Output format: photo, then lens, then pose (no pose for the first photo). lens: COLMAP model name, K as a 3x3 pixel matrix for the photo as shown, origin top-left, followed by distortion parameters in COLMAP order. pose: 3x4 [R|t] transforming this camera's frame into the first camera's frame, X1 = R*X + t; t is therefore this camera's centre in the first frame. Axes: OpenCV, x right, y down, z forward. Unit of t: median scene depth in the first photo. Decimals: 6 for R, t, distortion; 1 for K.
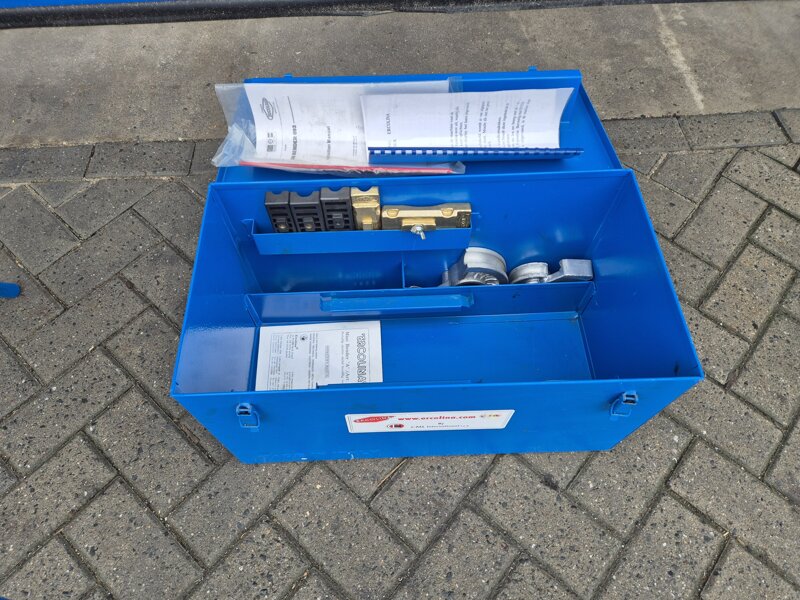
lens RADIAL K [[533.9, 0, 397.5], [0, 533.9, 298.9], [0, 0, 1]] dist [0.066072, -0.059276]
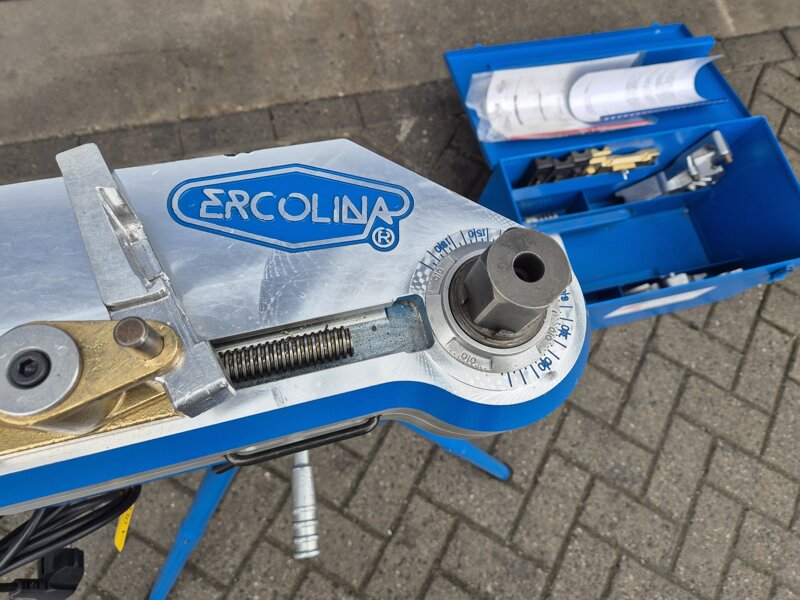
lens RADIAL K [[545.0, 0, 405.5], [0, 545.0, 283.7], [0, 0, 1]] dist [0.045404, -0.052340]
pose [[0.971140, -0.154173, 0.181983, -0.783773], [0.112759, 0.969121, 0.219293, -0.213052], [-0.210172, -0.192444, 0.958537, -0.300575]]
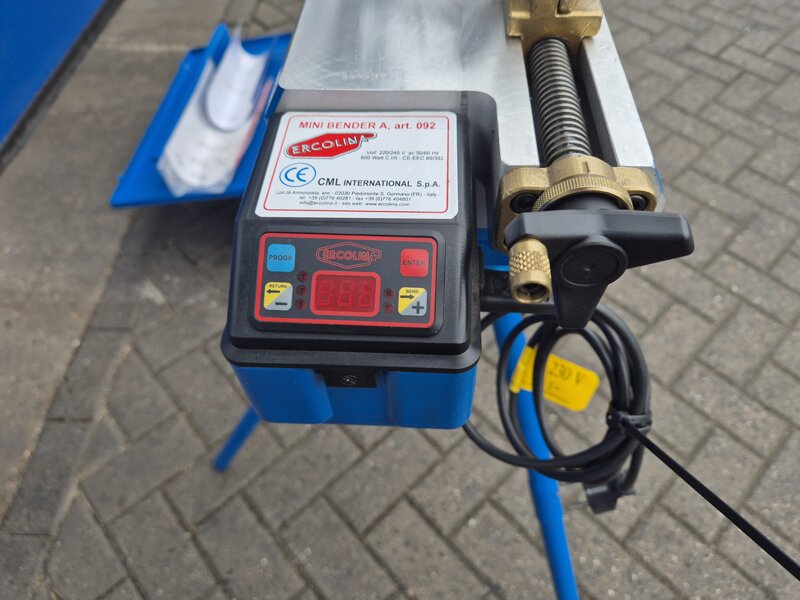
lens RADIAL K [[560.9, 0, 400.5], [0, 560.9, 299.8], [0, 0, 1]] dist [-0.005769, -0.005303]
pose [[0.098652, -0.798720, 0.593561, -1.279113], [0.869310, 0.359471, 0.339236, -0.227872], [-0.484322, 0.482522, 0.729797, -0.086901]]
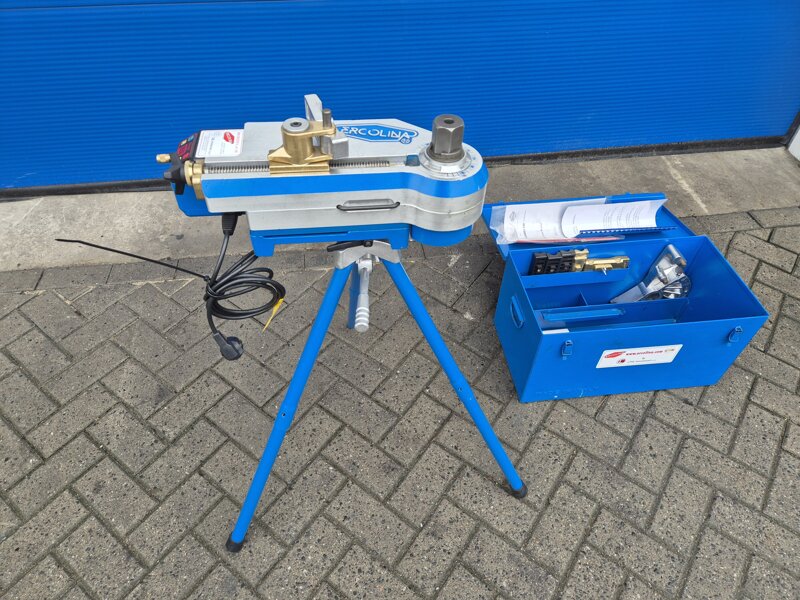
lens RADIAL K [[531.4, 0, 400.2], [0, 531.4, 288.0], [0, 0, 1]] dist [0.079353, -0.073842]
pose [[0.996272, -0.044697, 0.073787, -0.819363], [0.060641, 0.971188, -0.230470, 0.330719], [-0.061359, 0.234086, 0.970278, -0.823432]]
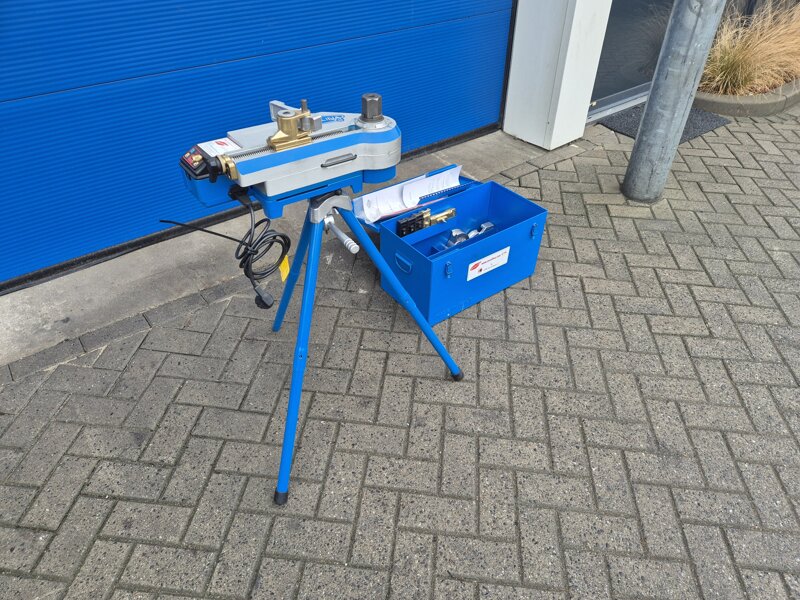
lens RADIAL K [[527.5, 0, 401.9], [0, 527.5, 300.1], [0, 0, 1]] dist [0.080247, -0.070527]
pose [[0.818494, -0.352861, 0.453383, -1.433294], [0.485638, 0.846582, -0.217842, 0.669294], [-0.306958, 0.398482, 0.864285, -1.060957]]
